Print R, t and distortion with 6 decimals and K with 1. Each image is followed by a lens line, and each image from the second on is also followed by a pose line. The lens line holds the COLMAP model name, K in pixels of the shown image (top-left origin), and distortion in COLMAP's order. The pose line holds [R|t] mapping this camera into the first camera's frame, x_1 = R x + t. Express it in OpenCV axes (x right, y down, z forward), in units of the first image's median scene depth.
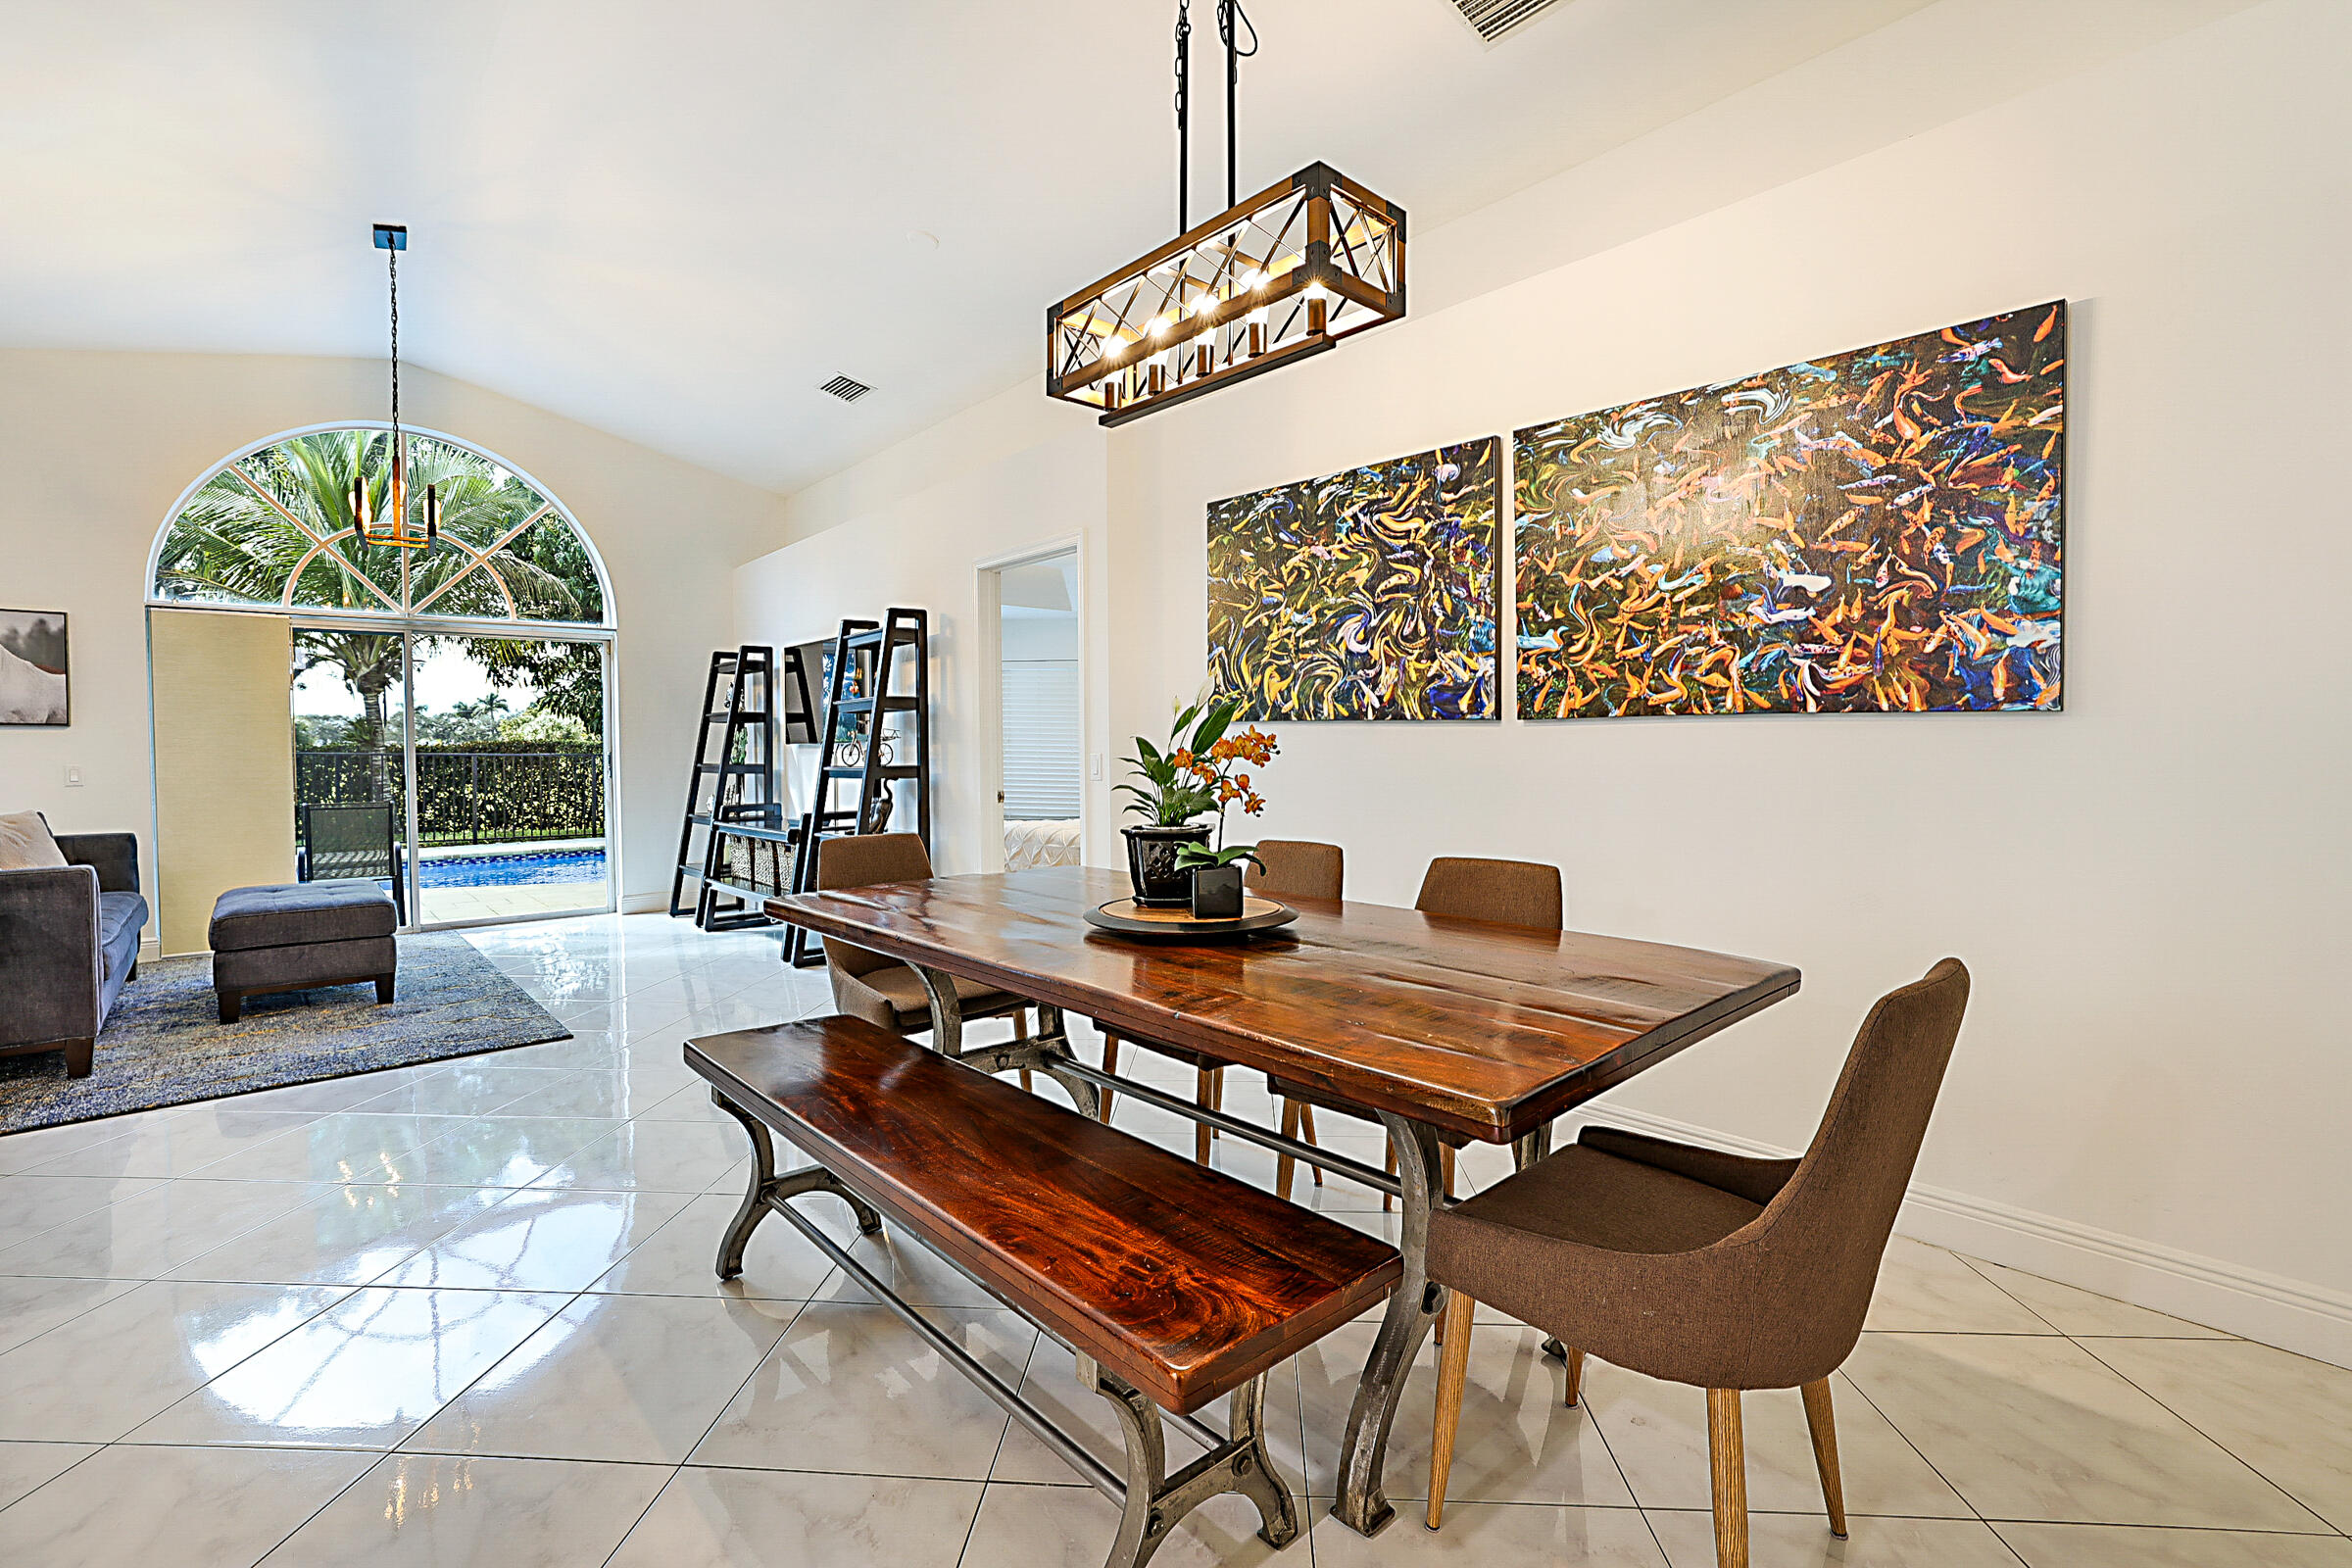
lens RADIAL K [[1049.6, 0, 1175.3], [0, 1049.6, 787.6], [0, 0, 1]] dist [-0.023509, 0.006568]
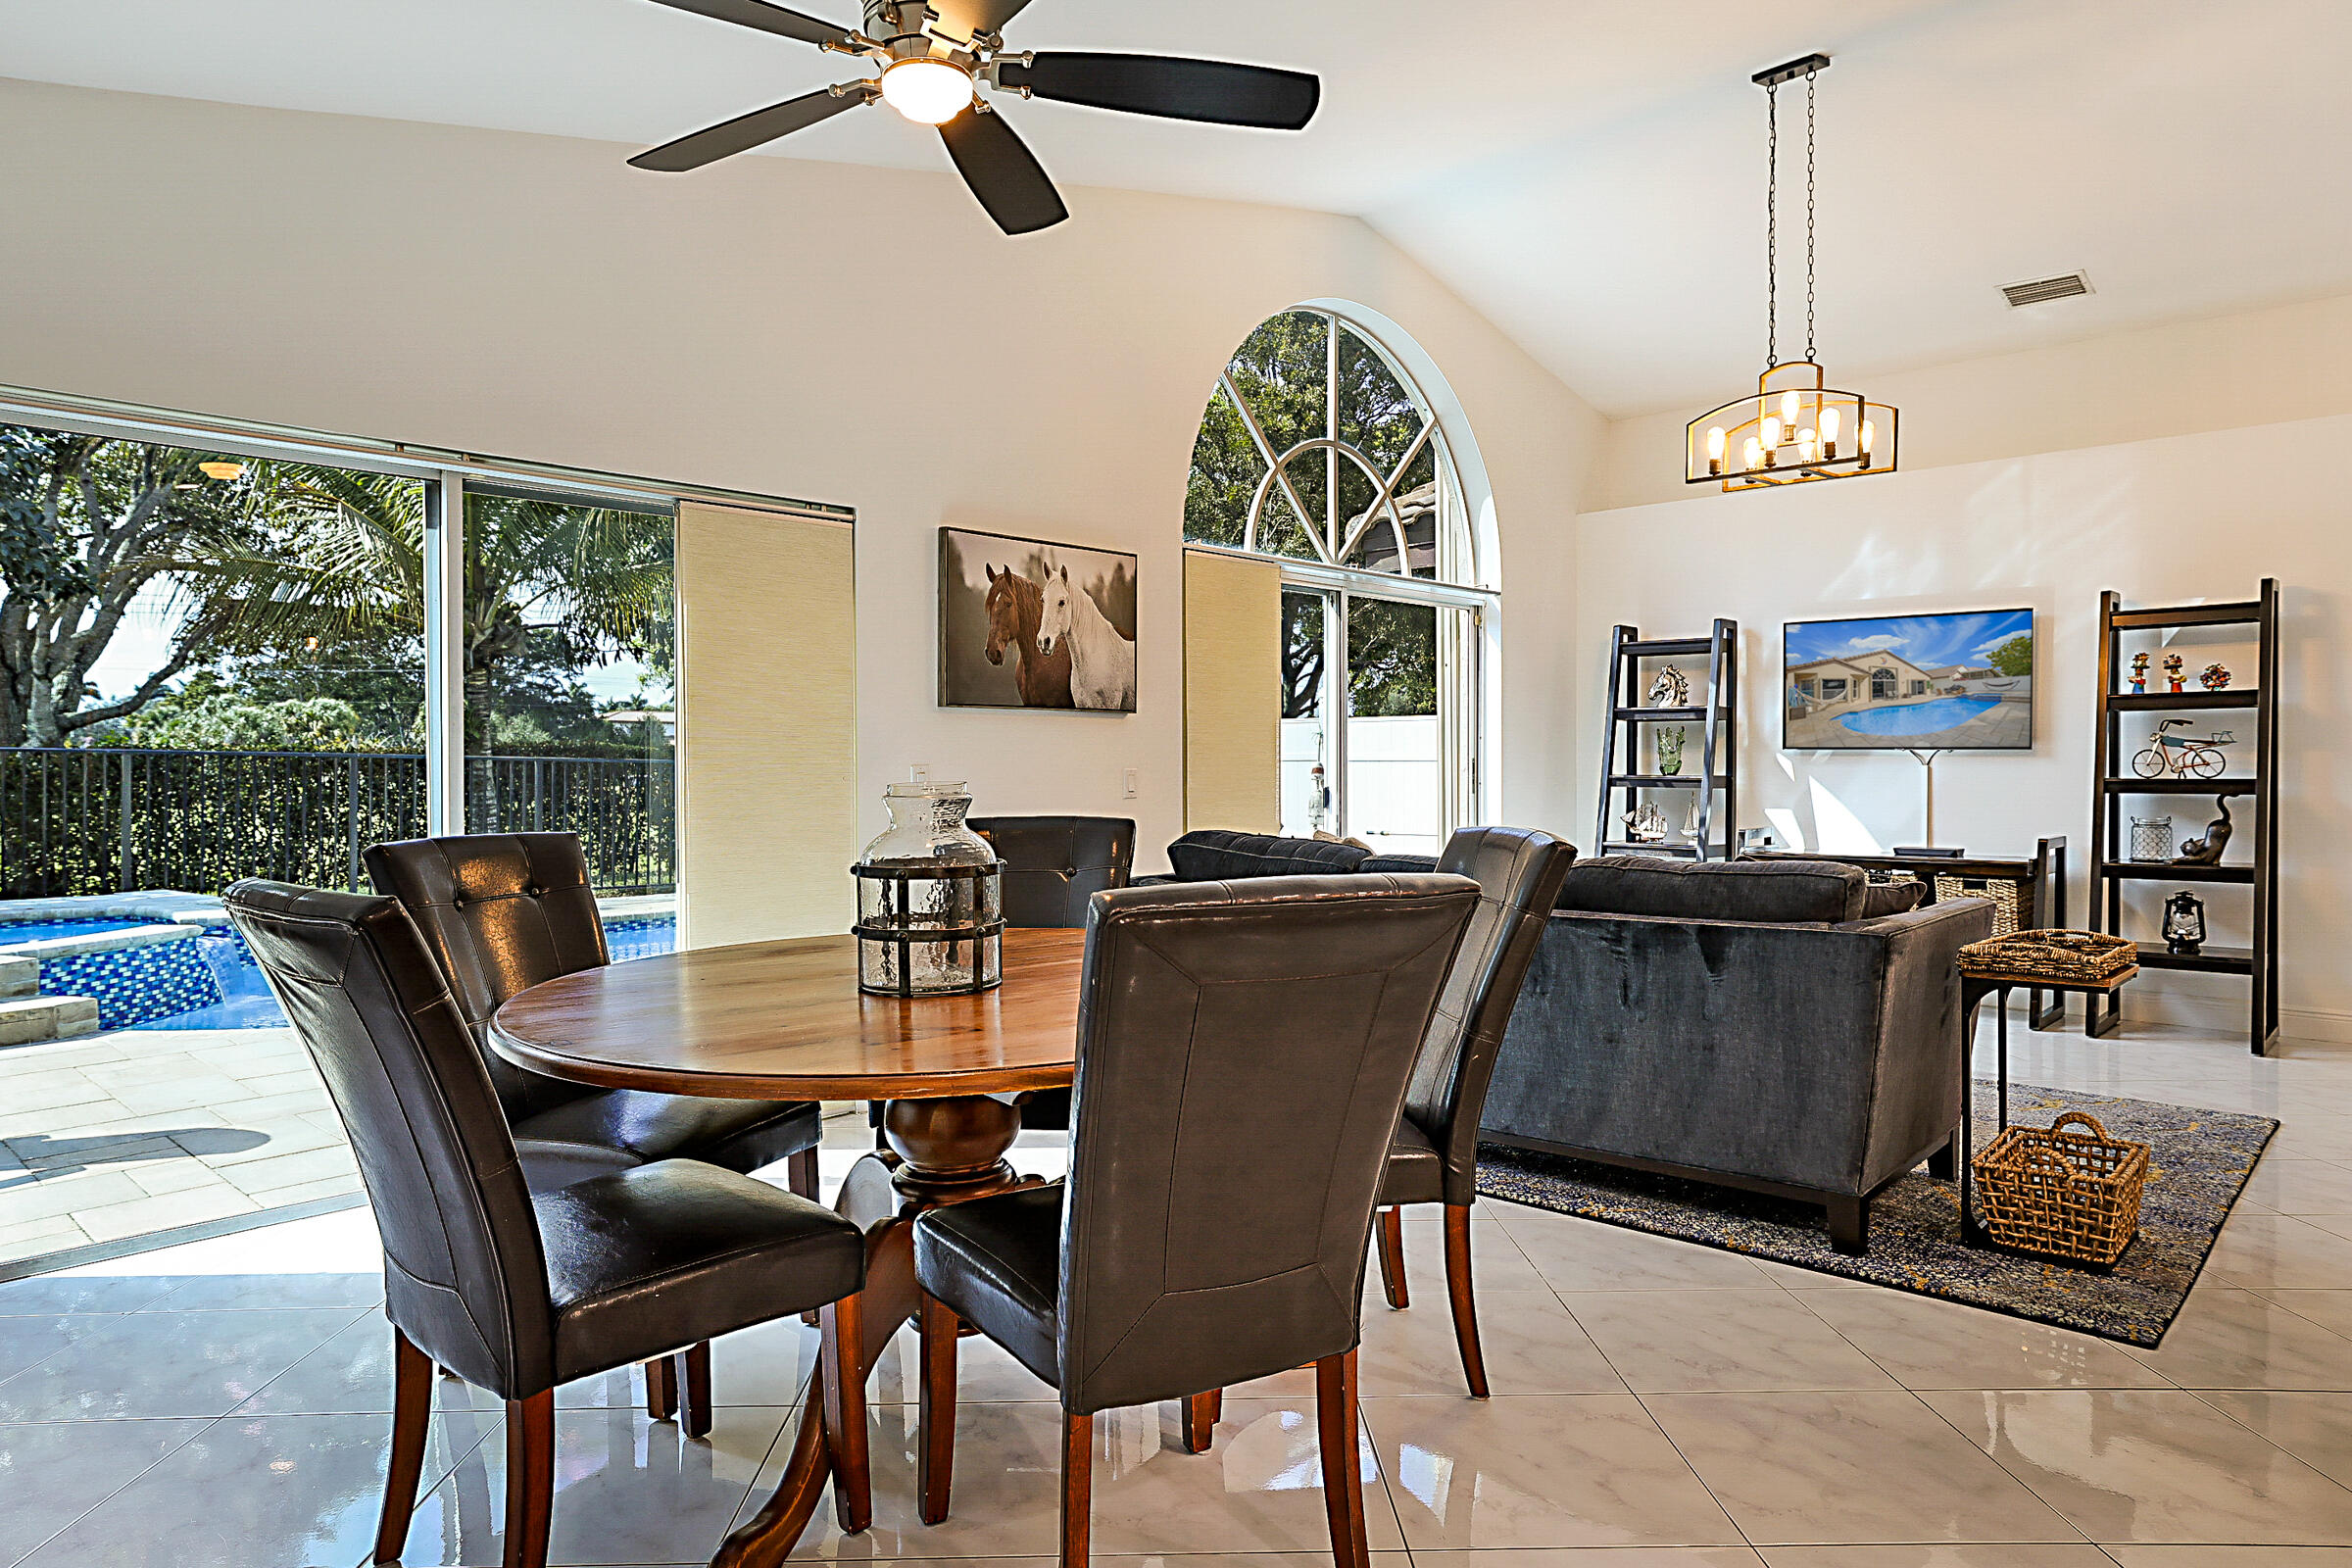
lens RADIAL K [[1418.6, 0, 1220.6], [0, 1418.6, 771.6], [0, 0, 1]] dist [-0.003219, 0.008557]
pose [[0.994106, 0.007614, 0.108147, -1.950782], [-0.004188, 0.999483, -0.031870, 0.018523], [-0.108334, 0.031229, 0.993624, 0.041633]]
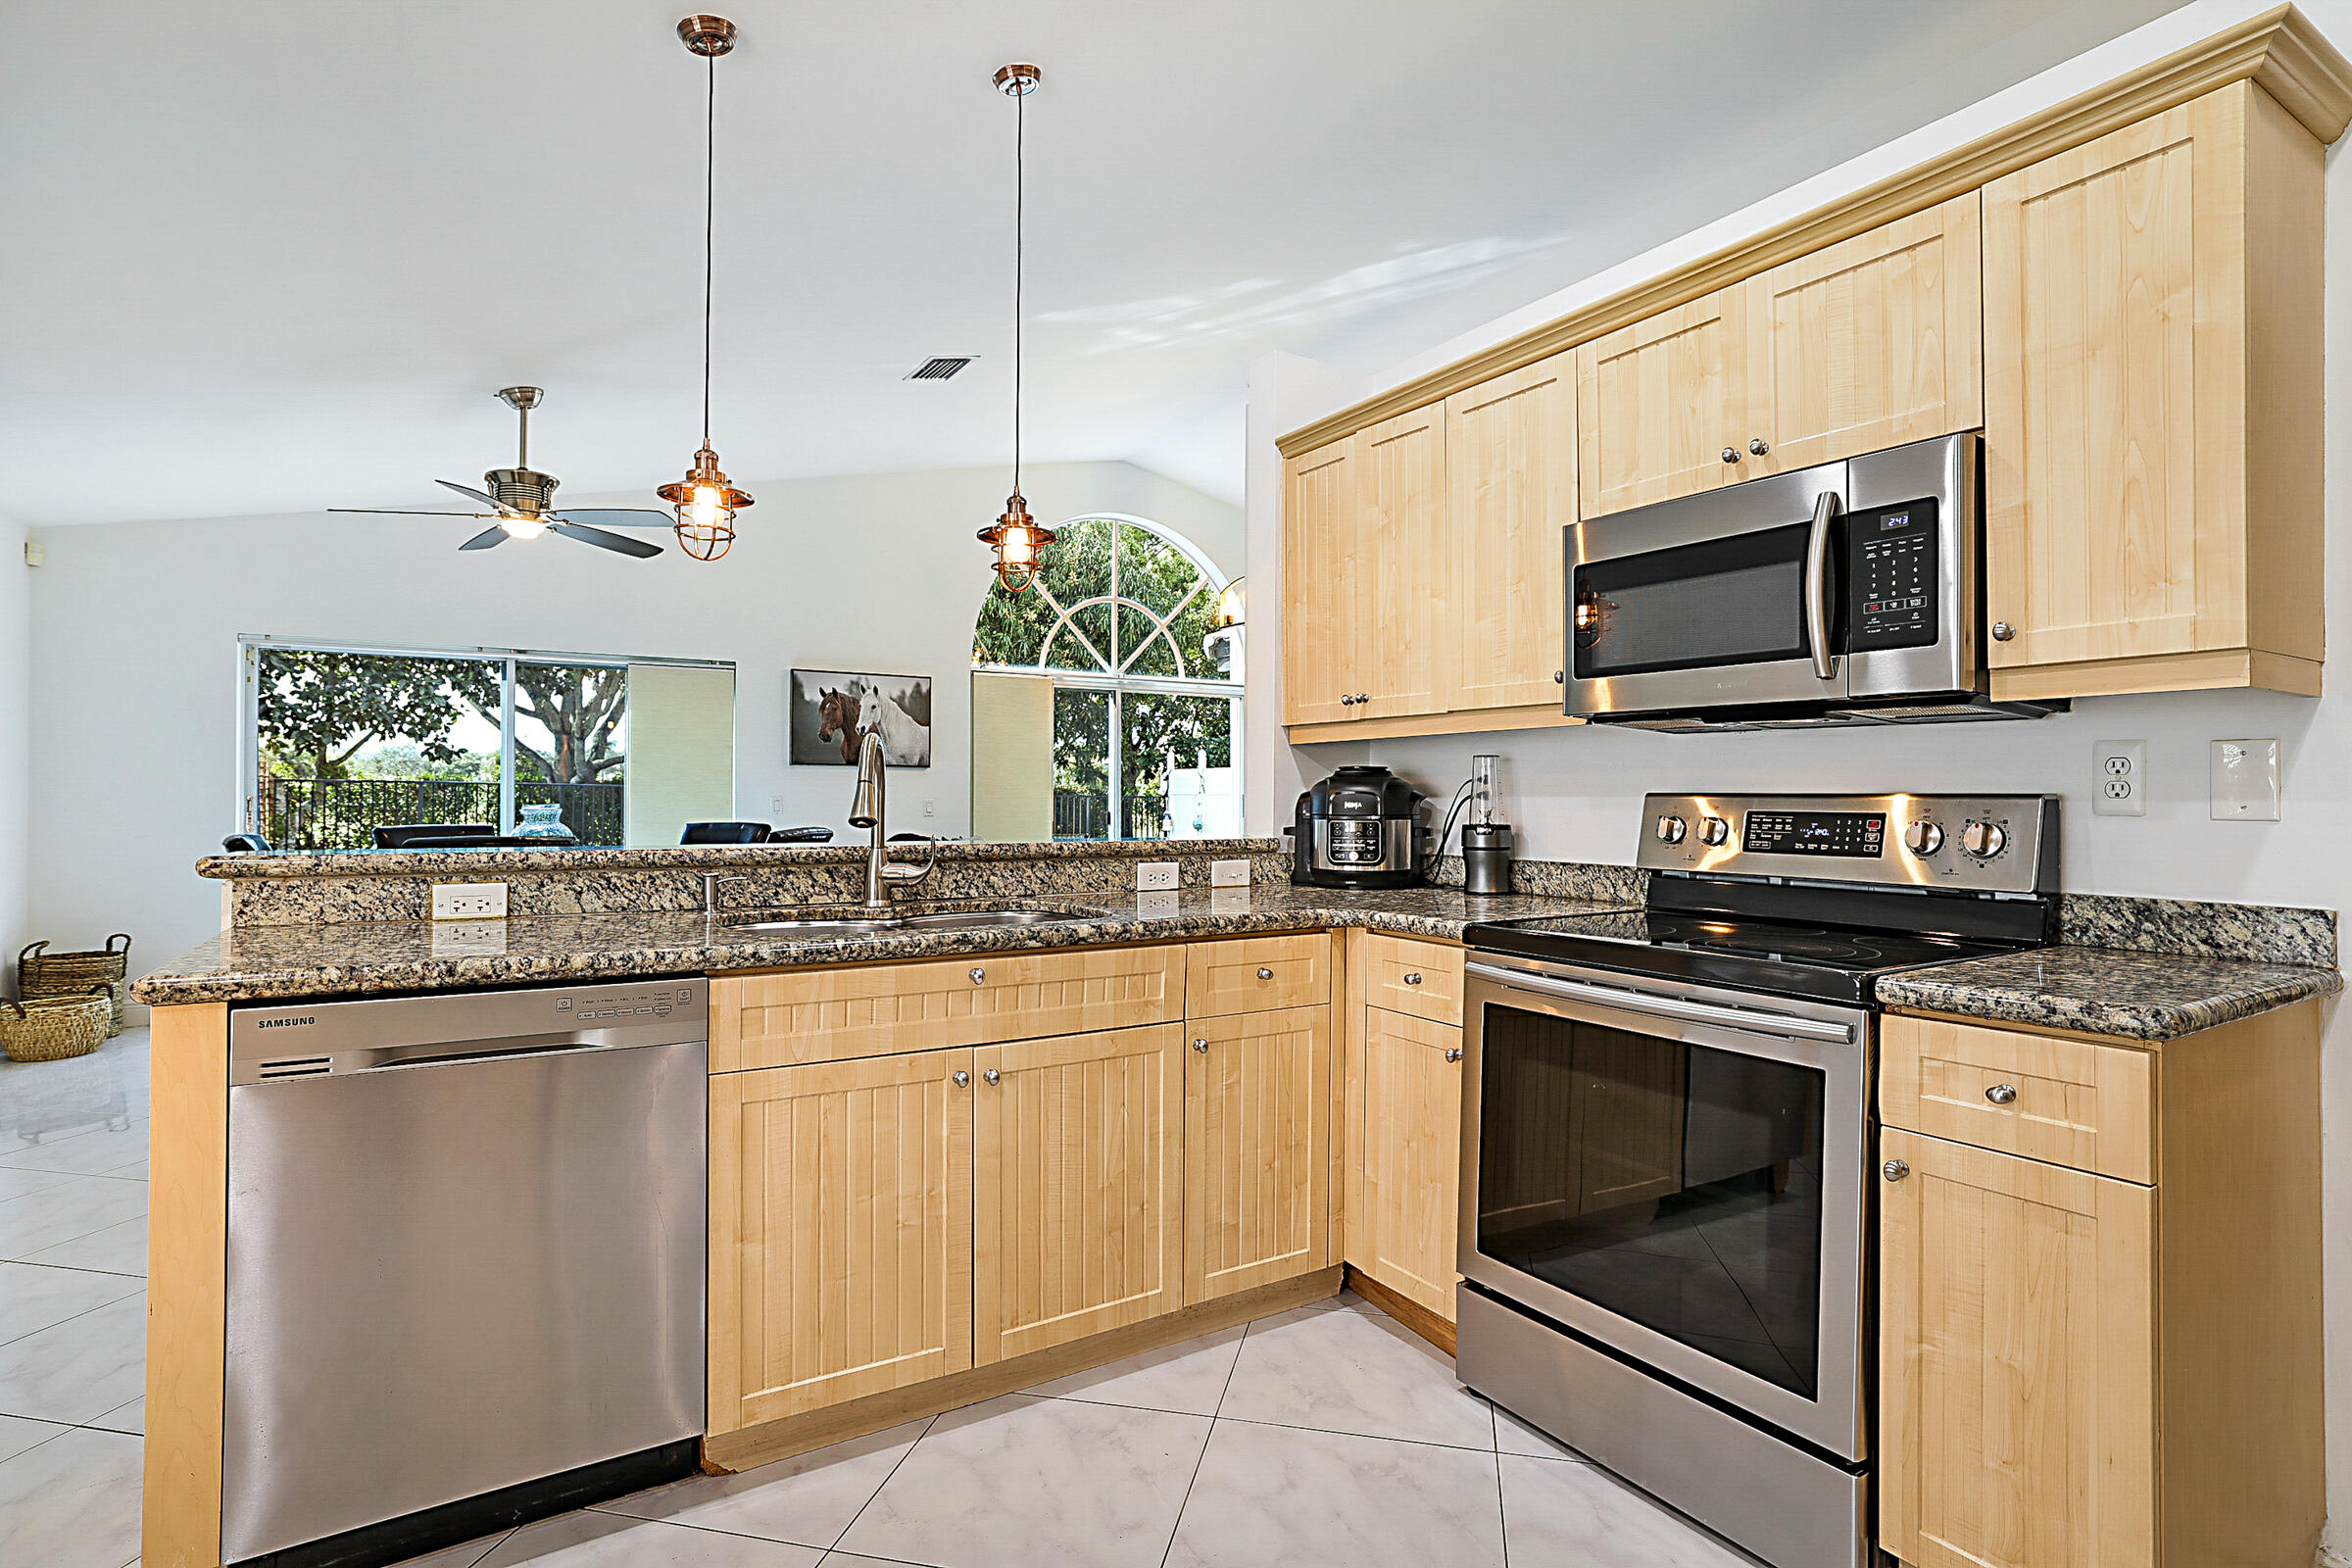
lens RADIAL K [[1151.4, 0, 1175.6], [0, 1151.4, 804.3], [0, 0, 1]] dist [-0.018363, 0.009063]
pose [[0.986508, 0.015705, -0.162959, -0.962396], [-0.020276, 0.999445, -0.026424, 0.025738], [0.162453, 0.029372, 0.986279, -0.555919]]
